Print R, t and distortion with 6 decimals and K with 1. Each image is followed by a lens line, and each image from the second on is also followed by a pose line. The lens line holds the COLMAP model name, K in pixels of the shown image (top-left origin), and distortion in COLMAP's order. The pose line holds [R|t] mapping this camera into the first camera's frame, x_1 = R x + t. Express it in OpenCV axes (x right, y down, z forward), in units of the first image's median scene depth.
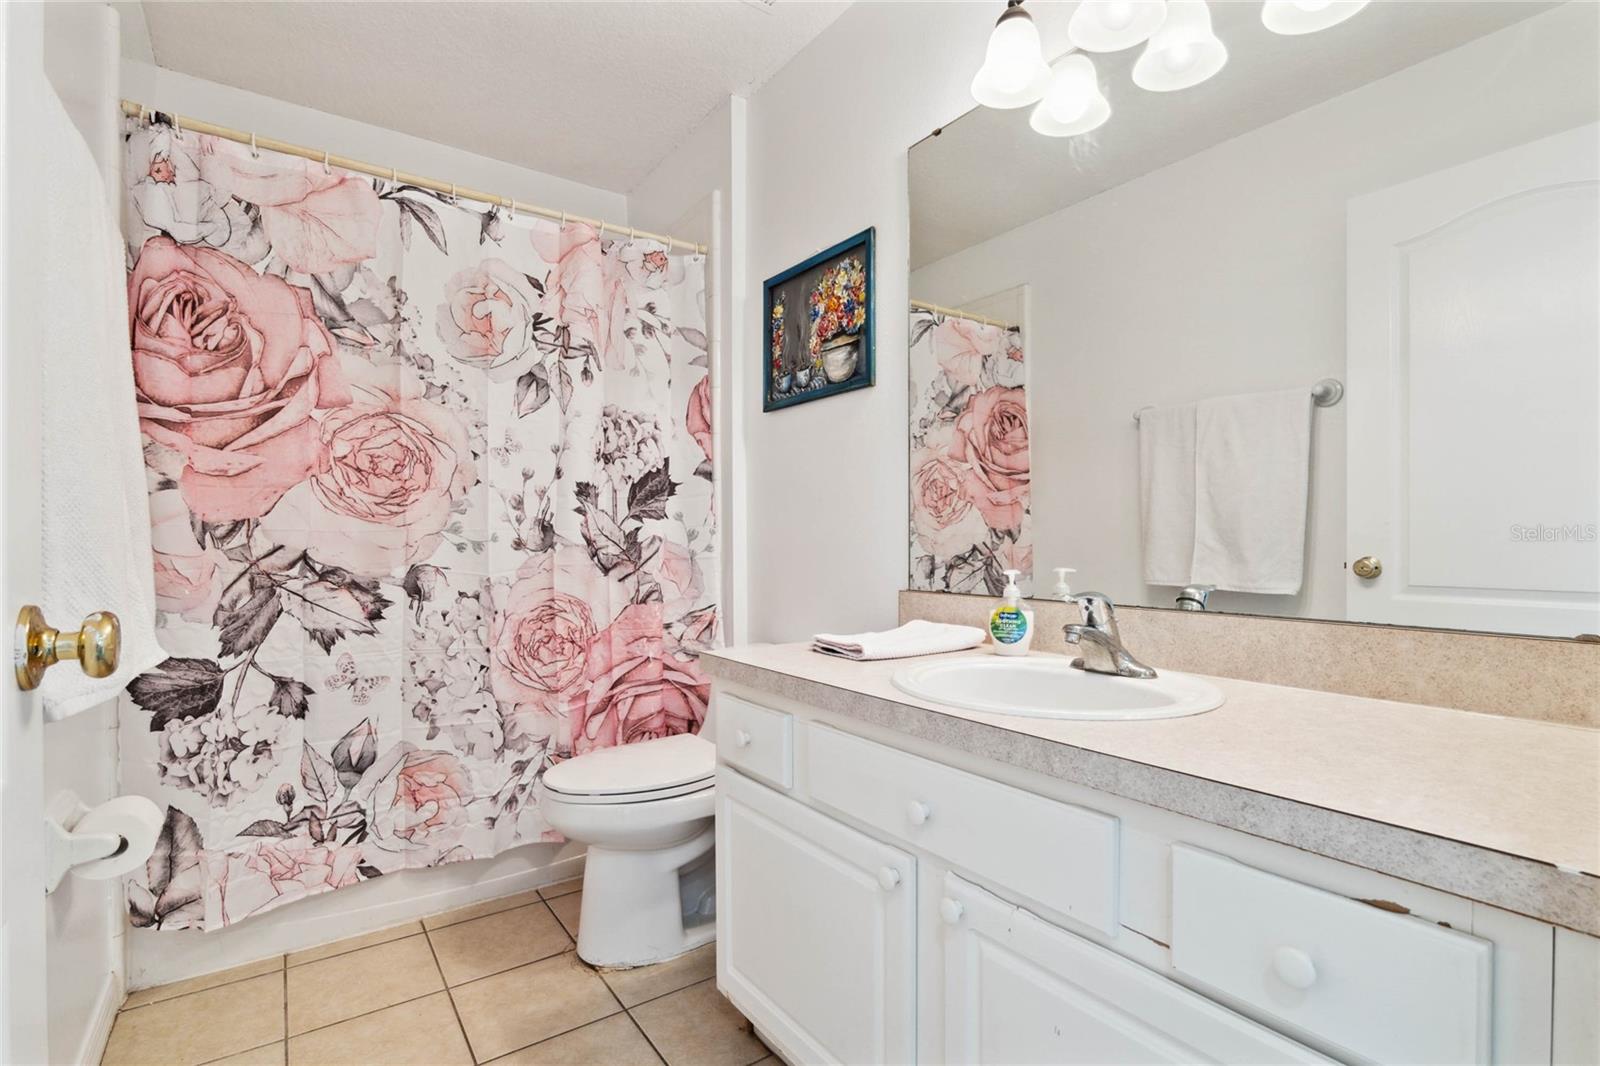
lens RADIAL K [[748.6, 0, 800.3], [0, 748.6, 546.1], [0, 0, 1]] dist [-0.023067, 0.007087]
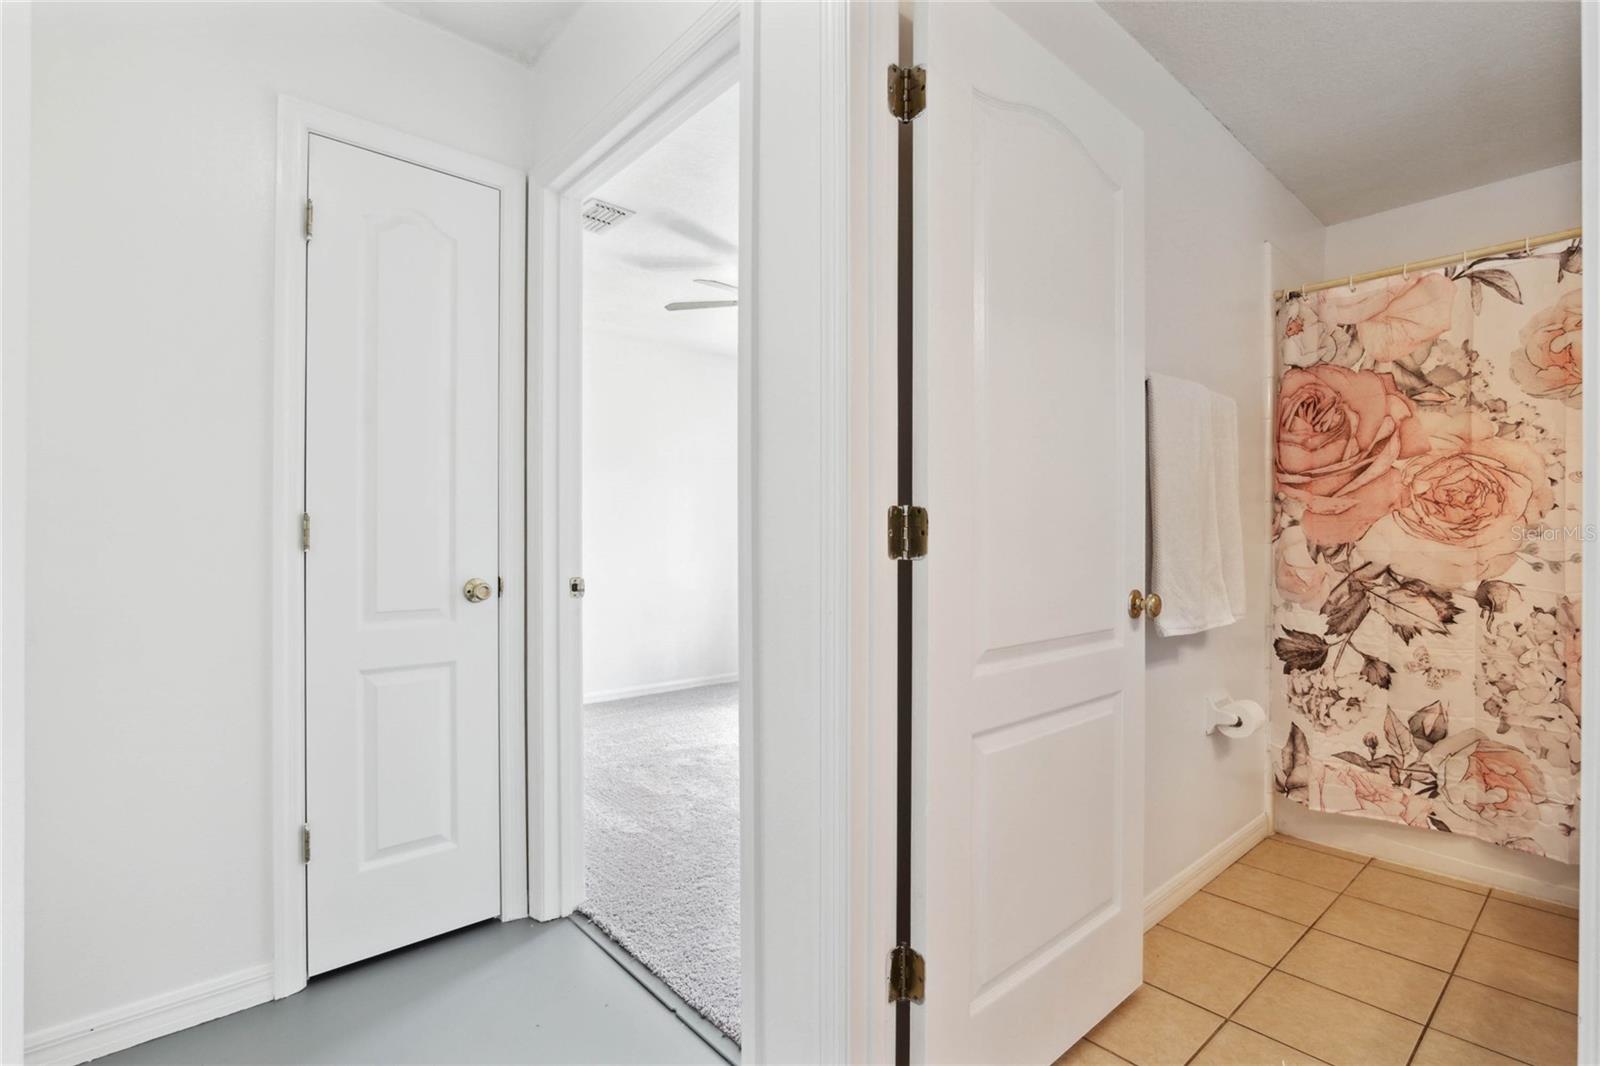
lens RADIAL K [[748.6, 0, 800.3], [0, 748.6, 546.1], [0, 0, 1]] dist [-0.023067, 0.007087]
pose [[0.093031, 0.007382, -0.995636, 0.568194], [-0.005355, 0.999962, 0.006914, -0.032892], [0.995649, 0.004689, 0.093067, -0.194040]]
